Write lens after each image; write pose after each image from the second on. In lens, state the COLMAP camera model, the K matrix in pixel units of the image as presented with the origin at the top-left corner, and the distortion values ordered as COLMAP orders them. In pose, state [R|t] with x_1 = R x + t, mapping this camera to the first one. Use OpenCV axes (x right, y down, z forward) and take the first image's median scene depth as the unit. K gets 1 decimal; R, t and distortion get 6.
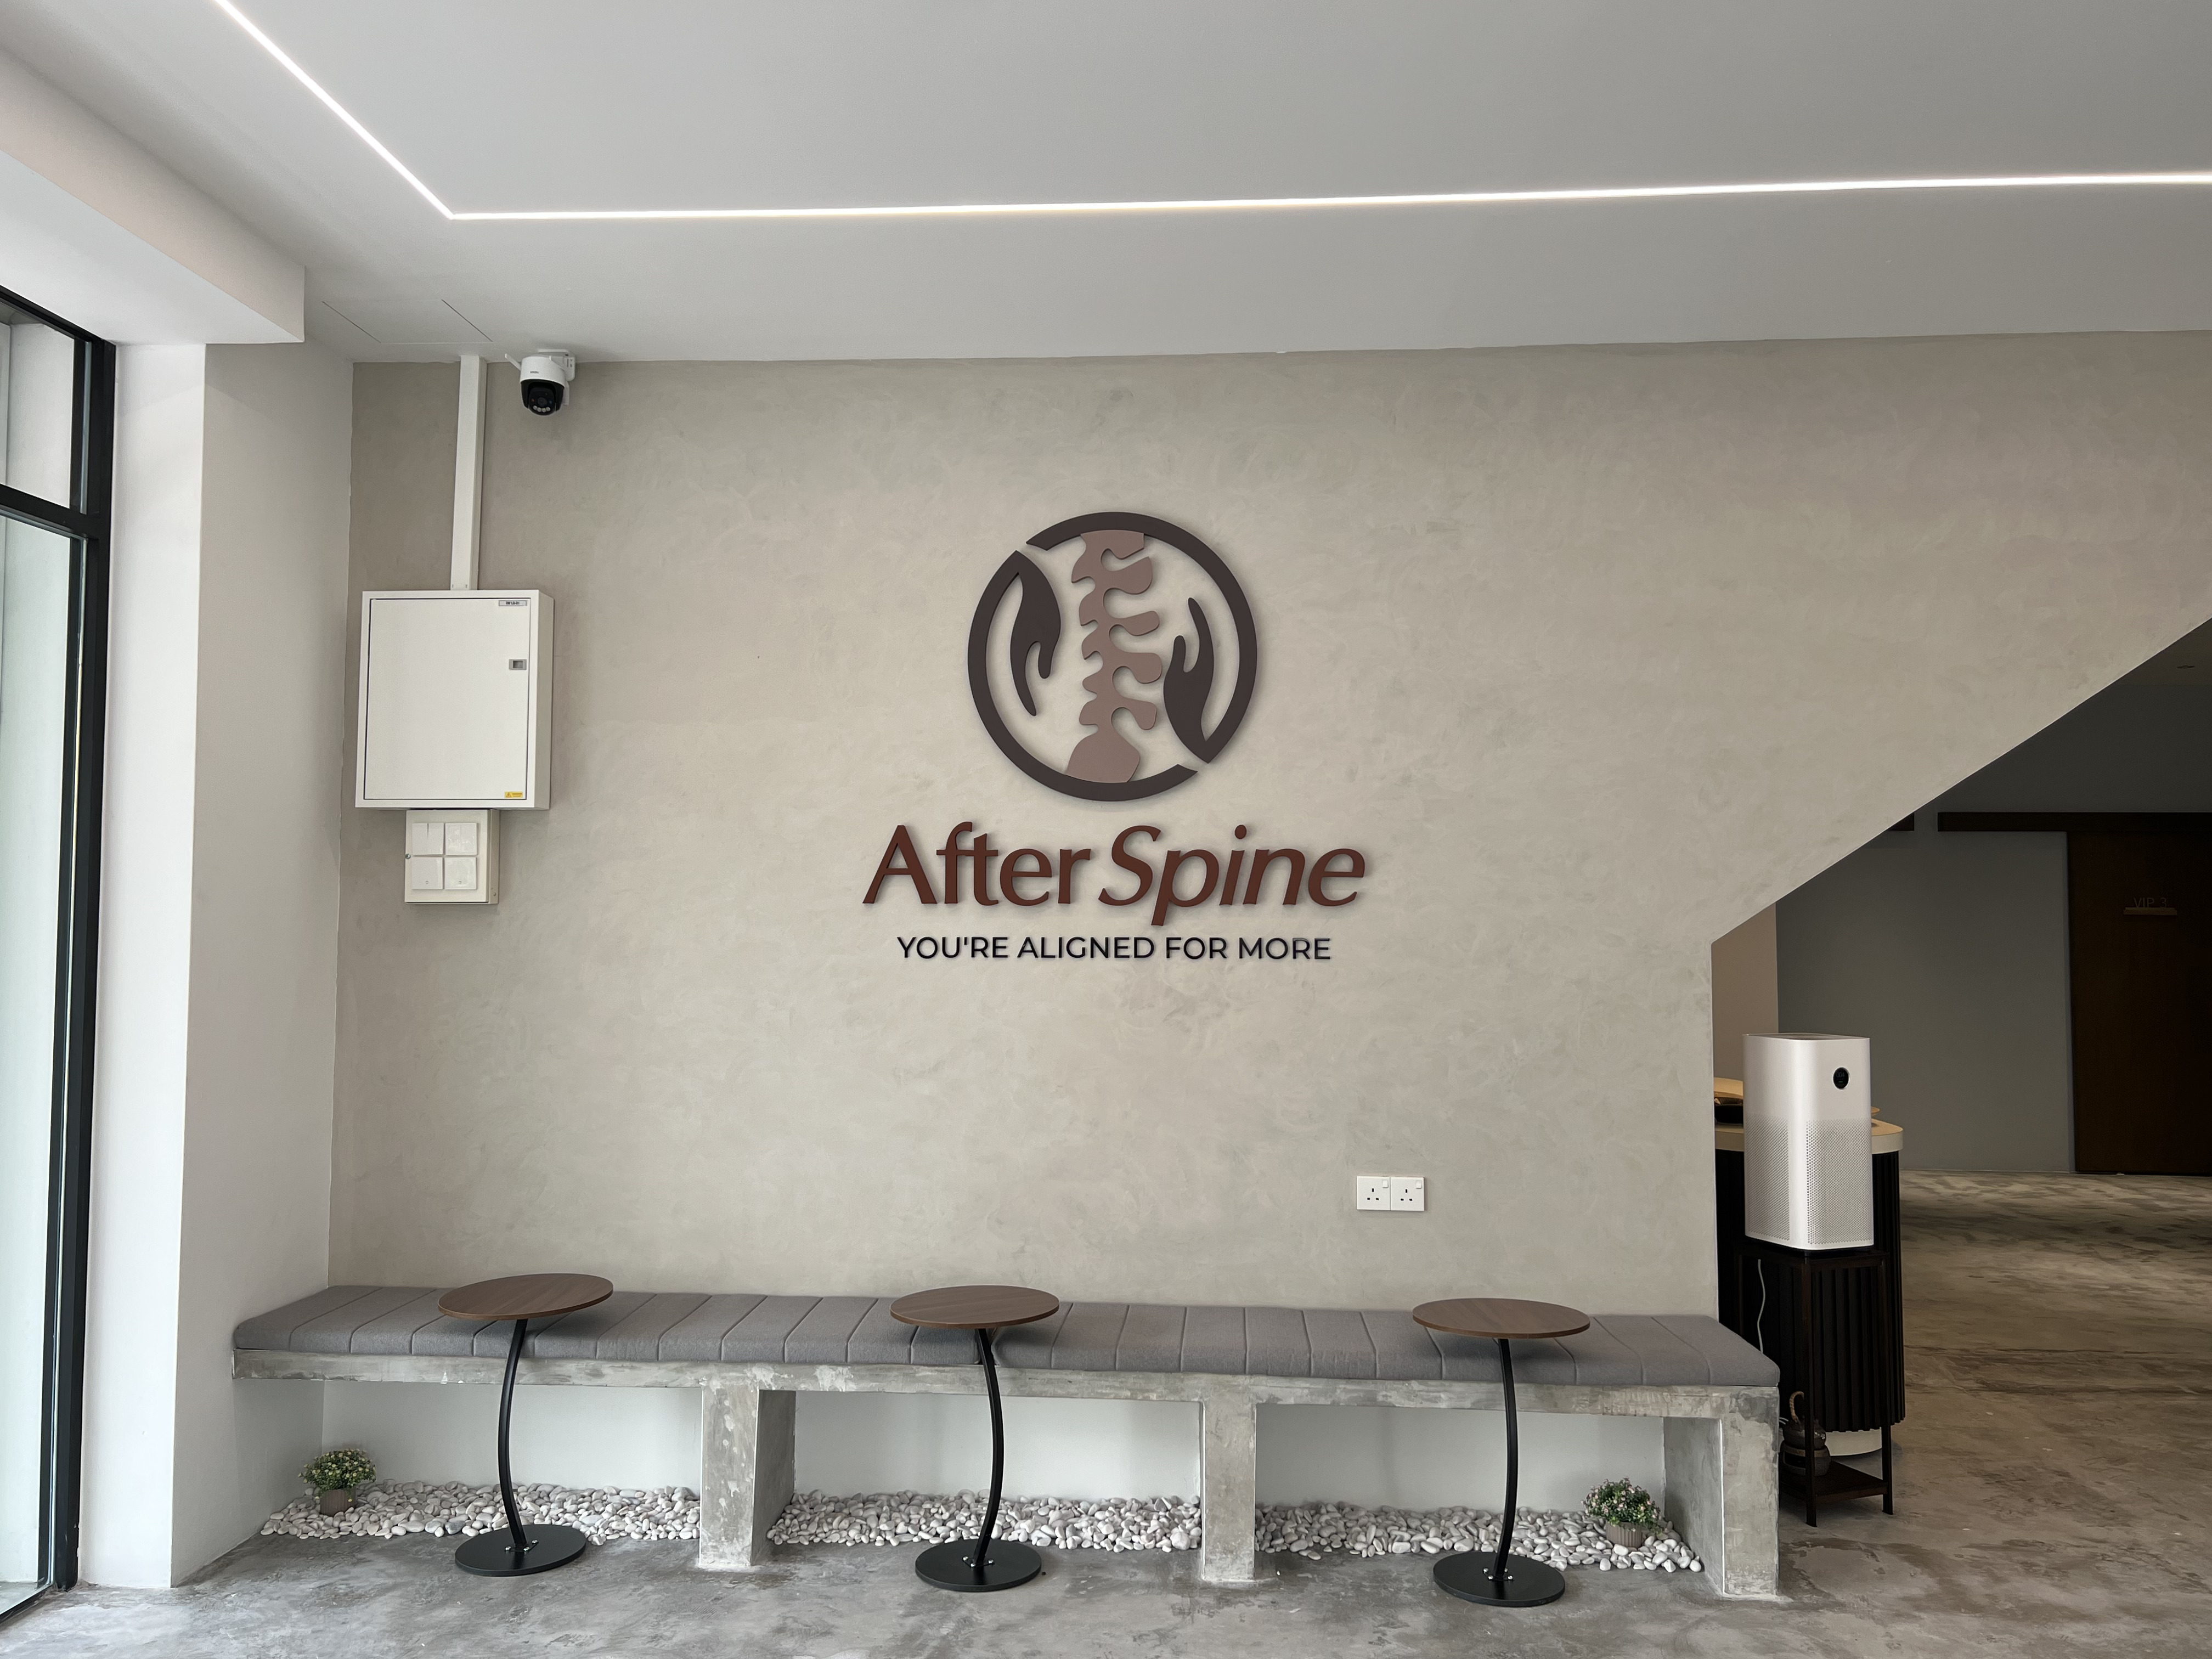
lens RADIAL K [[1689.7, 0, 1124.0], [0, 1689.7, 833.1], [0, 0, 1]] dist [0.053418, -0.059924]
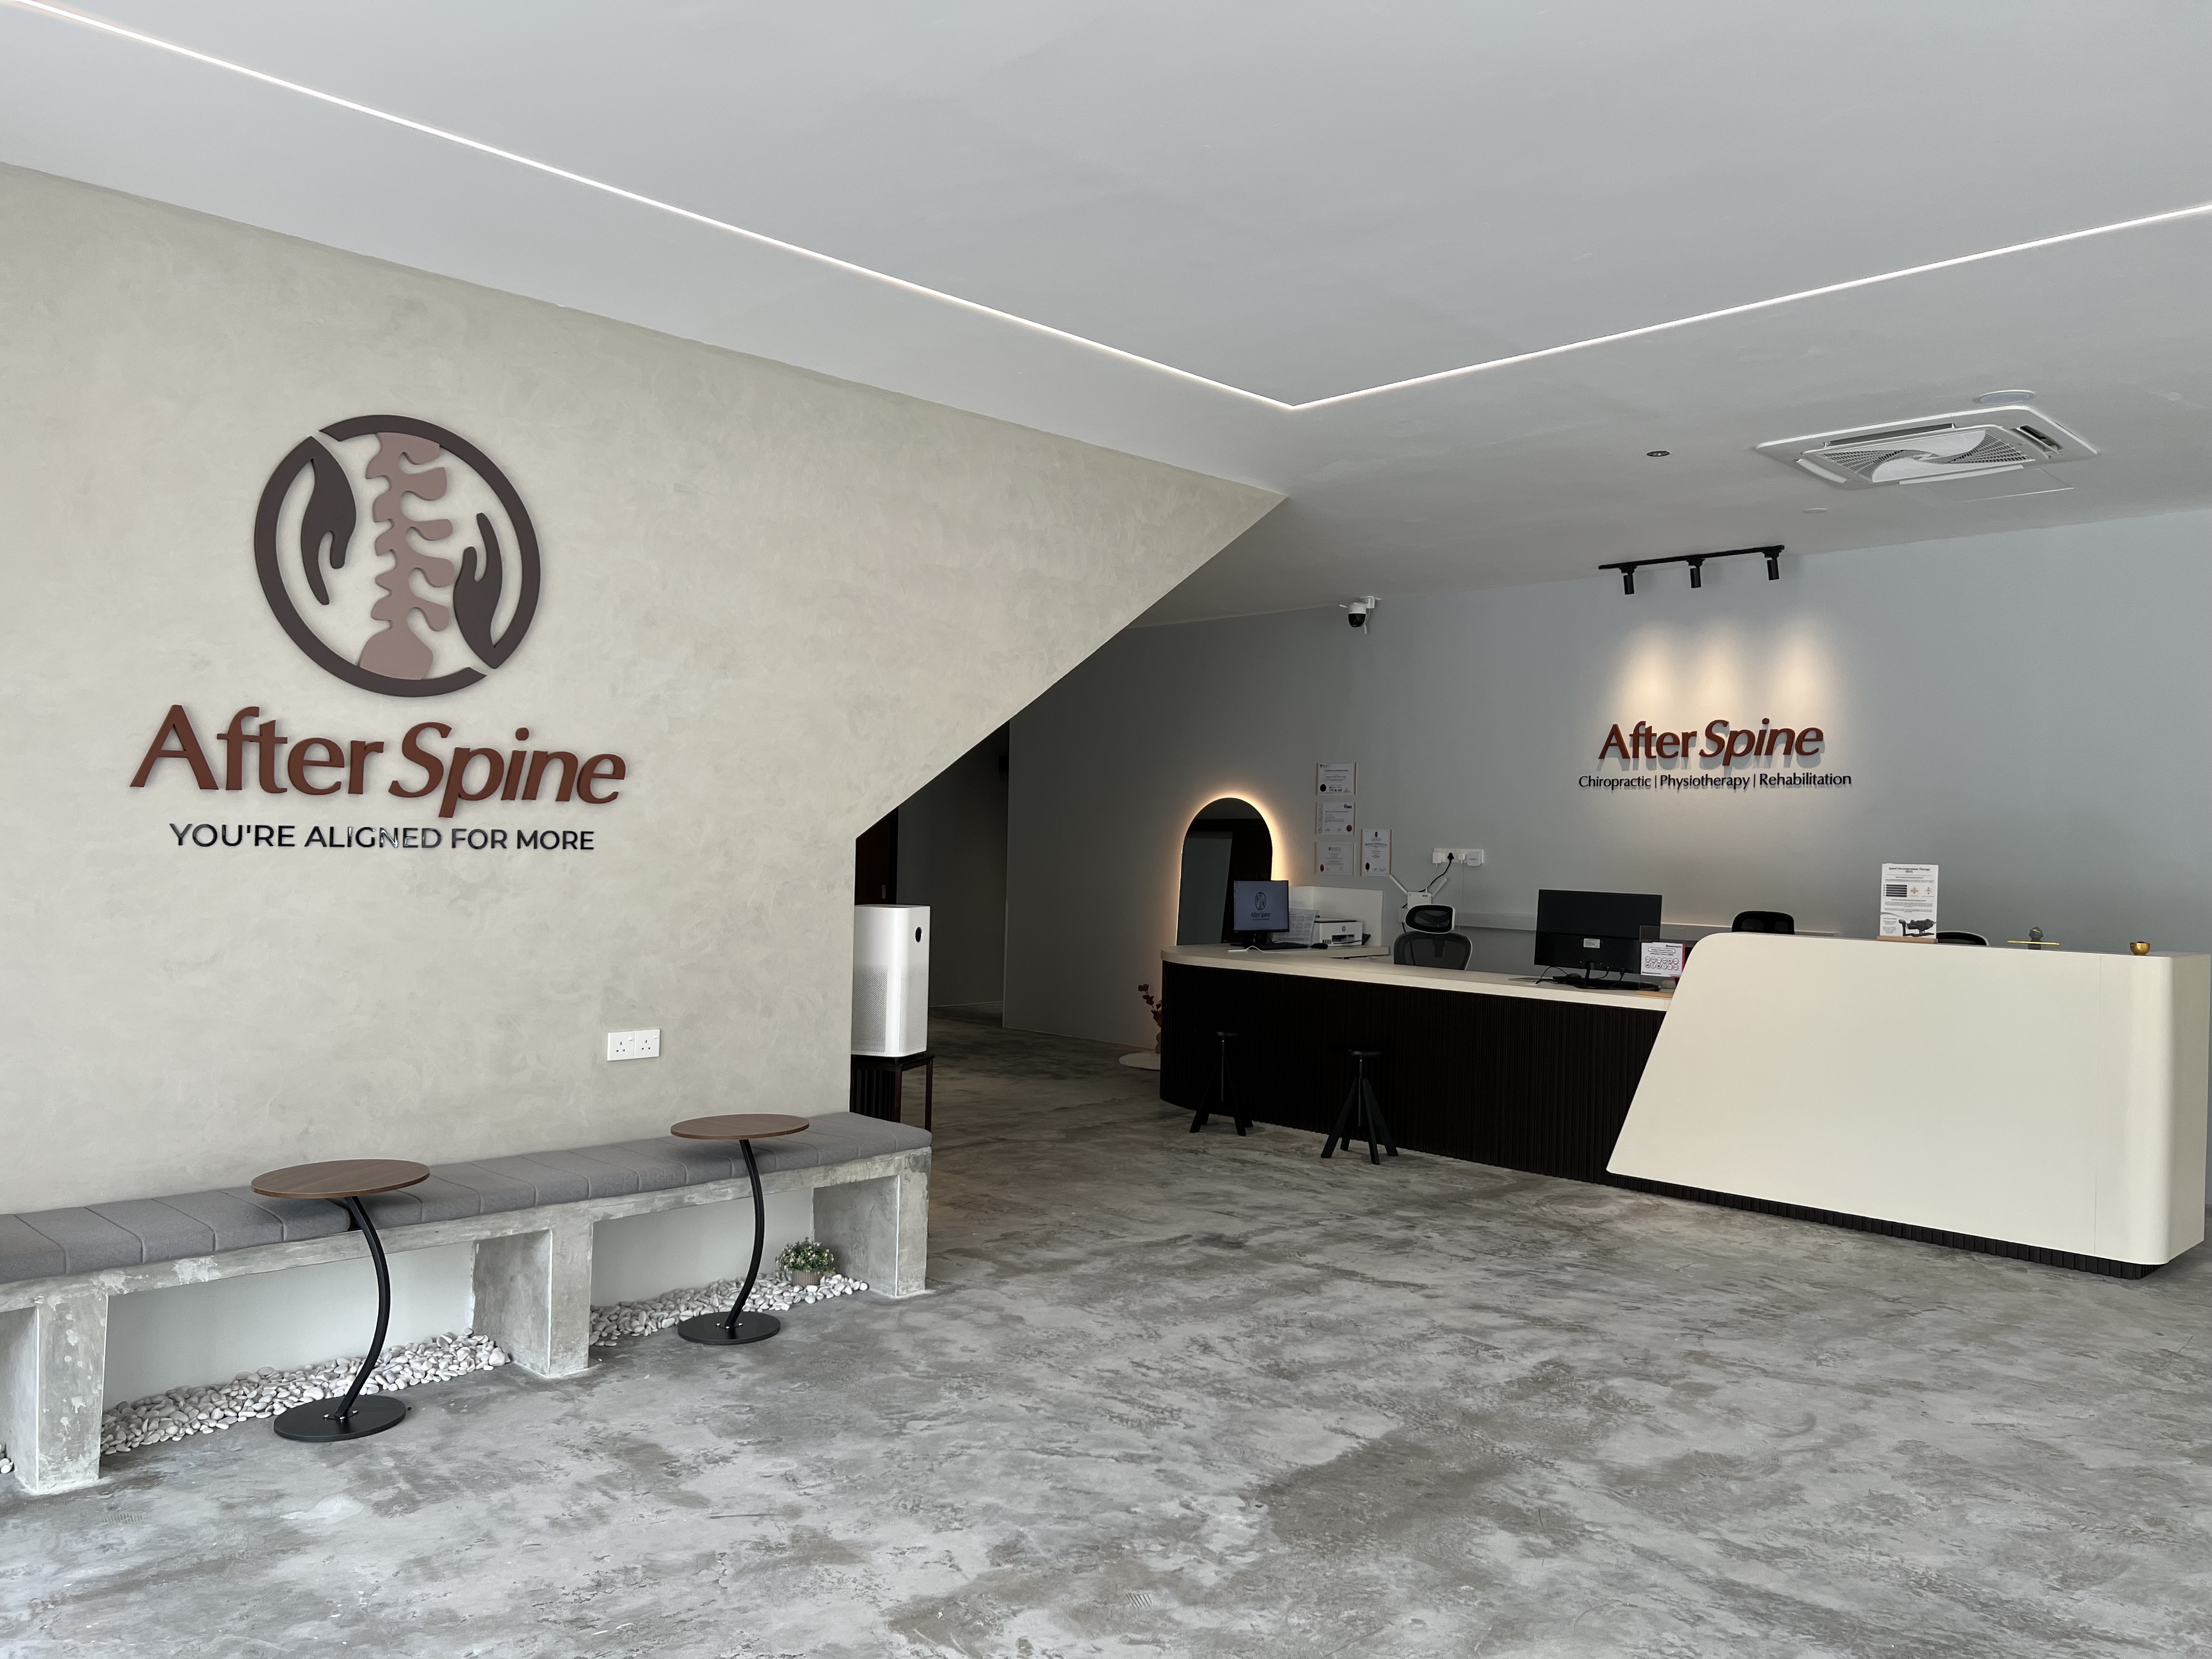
lens RADIAL K [[1689.7, 0, 1072.3], [0, 1689.7, 837.9], [0, 0, 1]] dist [0.053418, -0.059924]
pose [[0.661822, 0.011821, 0.749568, -0.537158], [-0.058909, 0.997604, 0.036281, 0.005471], [-0.747343, -0.068168, 0.660932, -0.012158]]
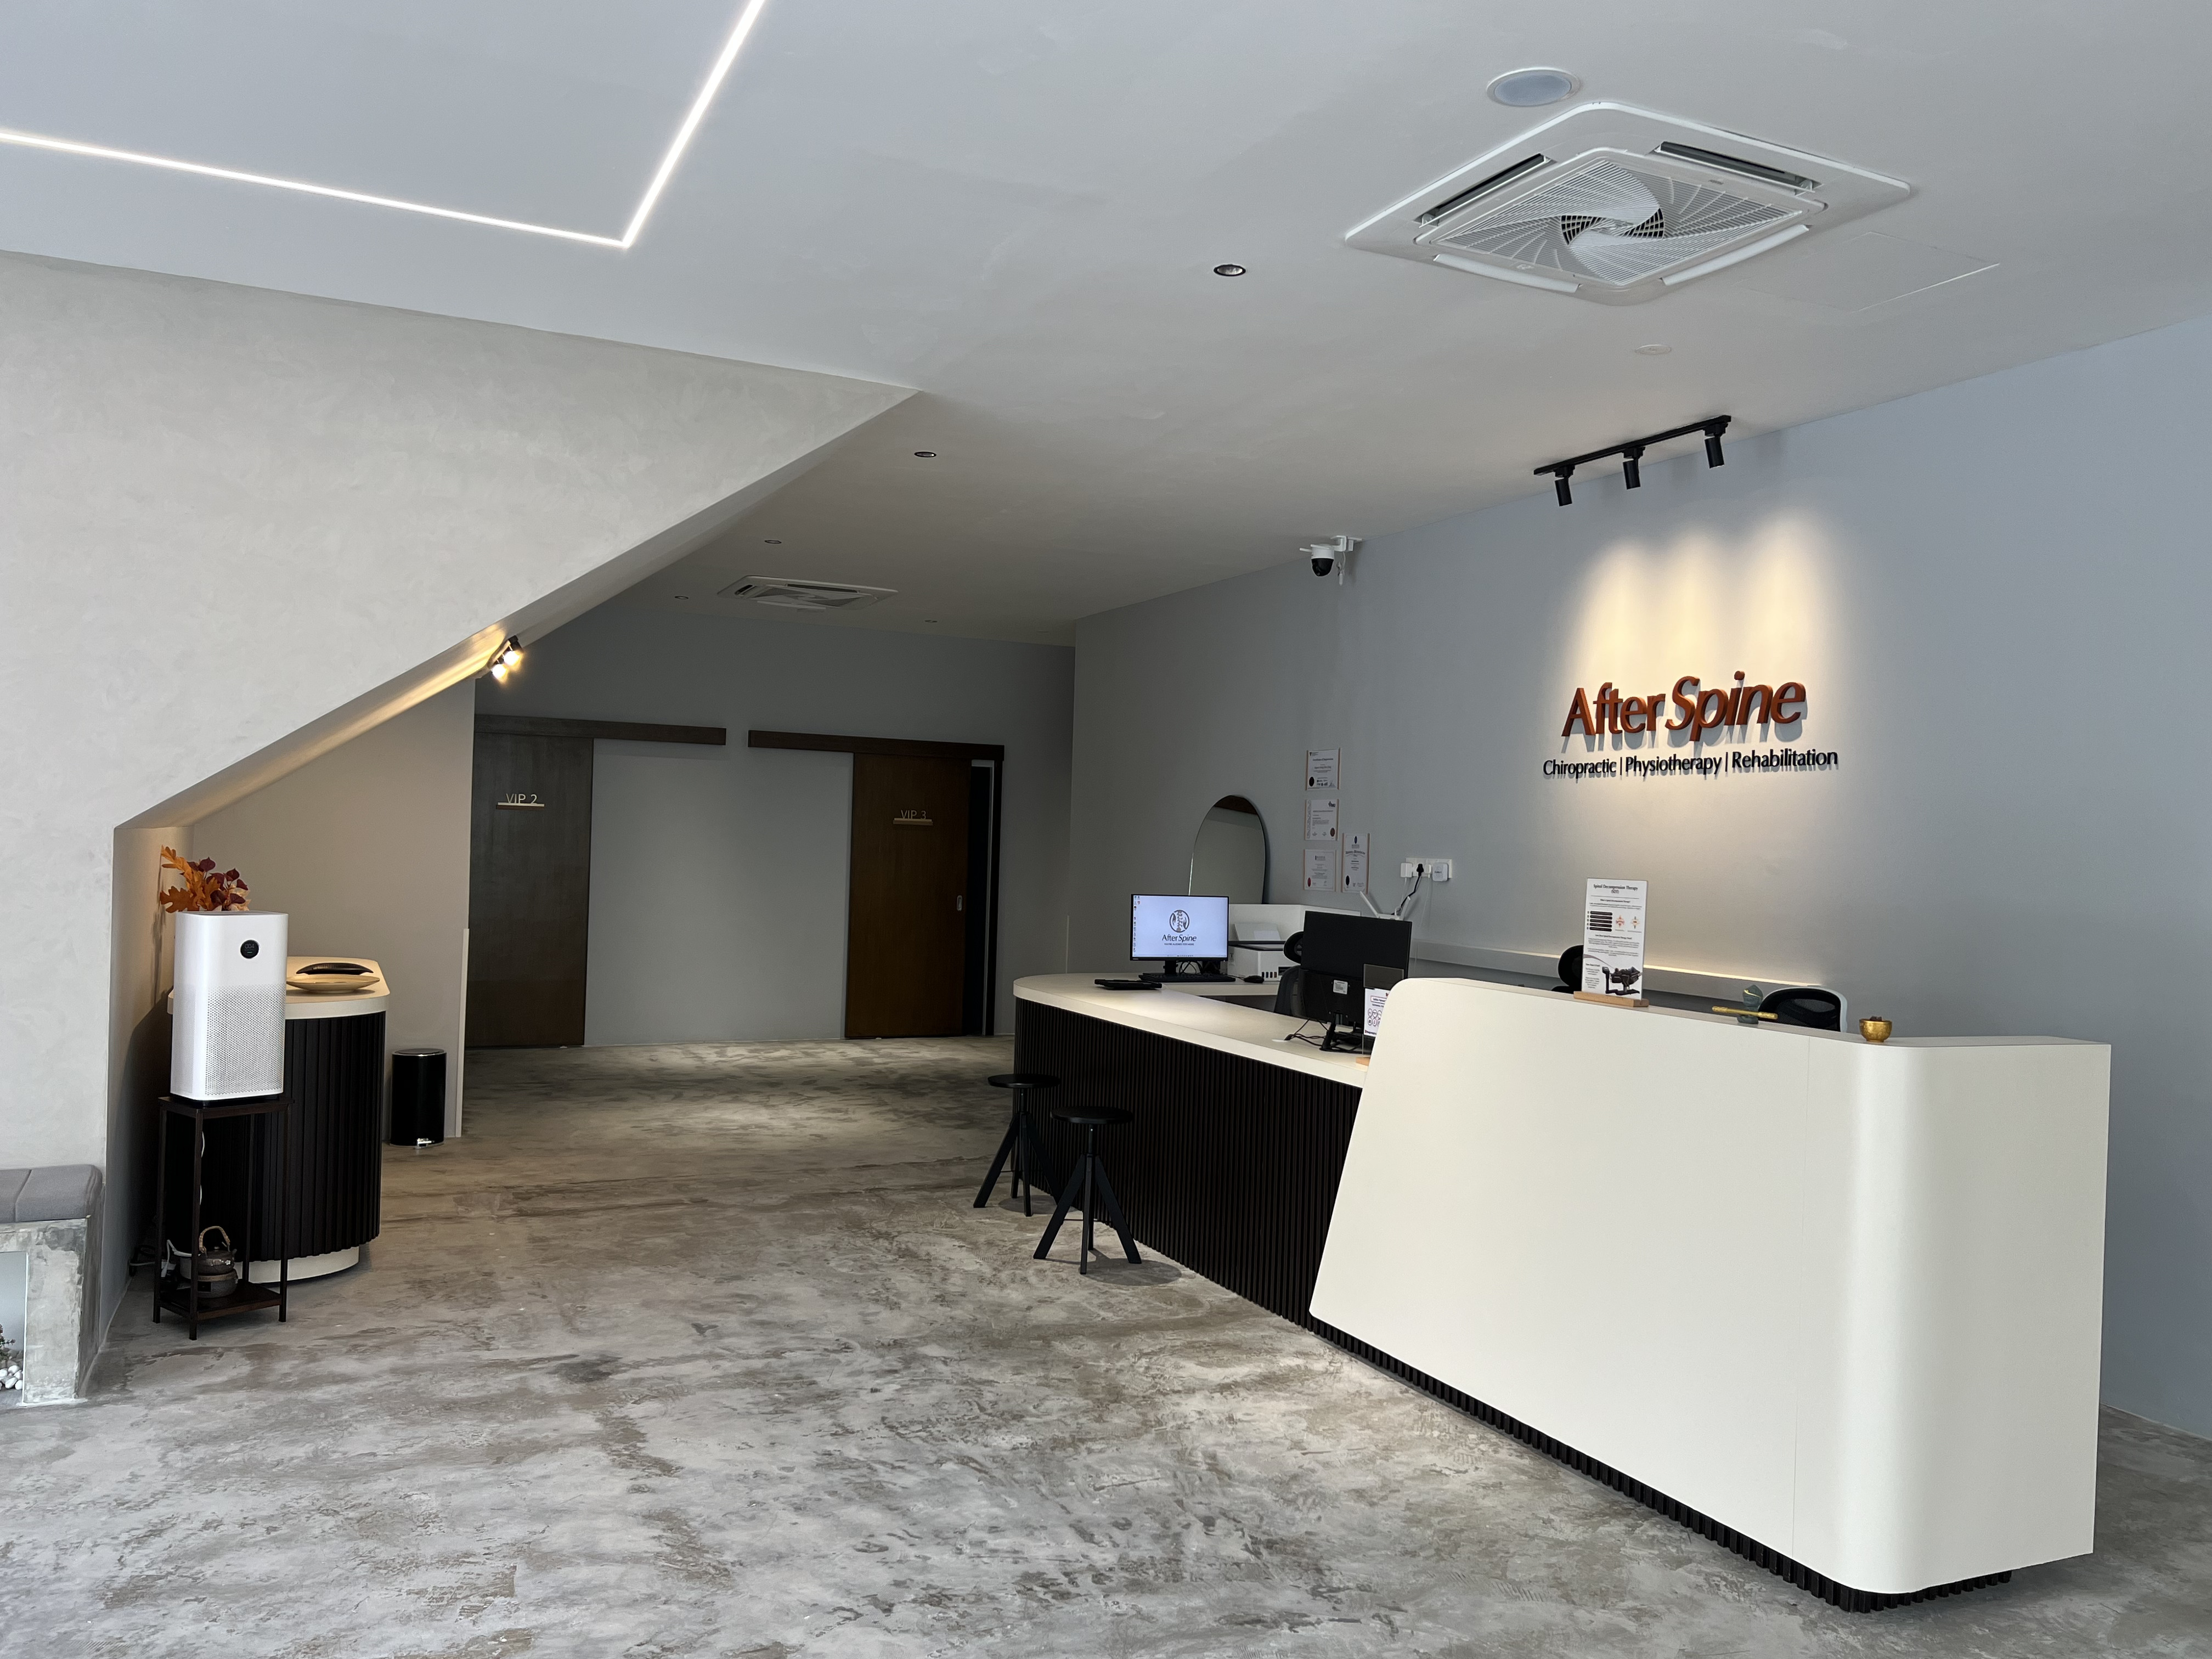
lens RADIAL K [[1689.7, 0, 1184.6], [0, 1689.7, 845.3], [0, 0, 1]] dist [0.053418, -0.059924]
pose [[0.877417, 0.021957, 0.479225, 0.416858], [-0.052172, 0.997394, 0.049824, -0.014190], [-0.476882, -0.068719, 0.876277, -0.283338]]
